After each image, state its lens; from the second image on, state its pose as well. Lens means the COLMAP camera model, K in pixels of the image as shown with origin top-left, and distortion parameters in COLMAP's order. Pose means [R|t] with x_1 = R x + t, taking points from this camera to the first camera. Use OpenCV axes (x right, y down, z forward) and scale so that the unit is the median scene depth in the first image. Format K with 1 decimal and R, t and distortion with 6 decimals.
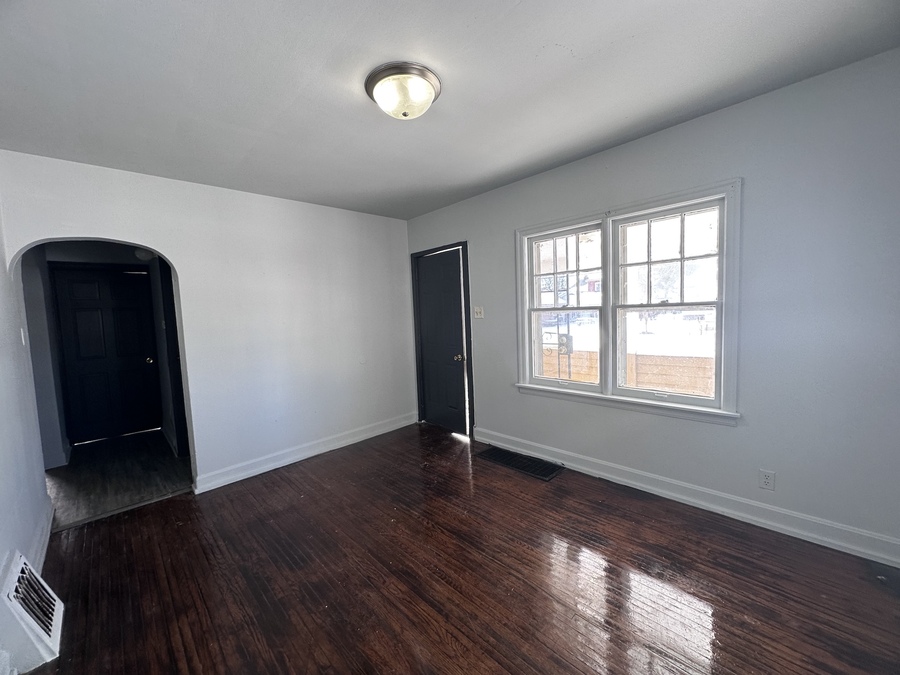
lens RADIAL K [[358.8, 0, 450.0], [0, 358.8, 337.5], [0, 0, 1]] dist [0.000032, 0.000023]
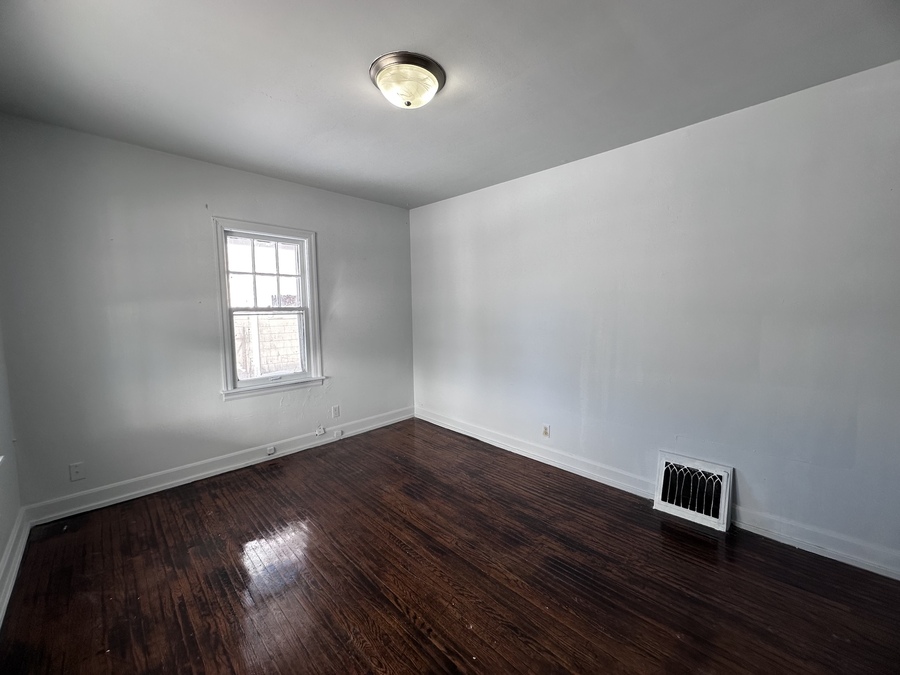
lens RADIAL K [[358.8, 0, 450.0], [0, 358.8, 337.5], [0, 0, 1]] dist [0.000032, 0.000023]
pose [[-0.998147, 0.060620, -0.005322, -0.195357], [0.059111, 0.986627, 0.151895, -0.116540], [0.014459, 0.151299, -0.988382, 2.003503]]
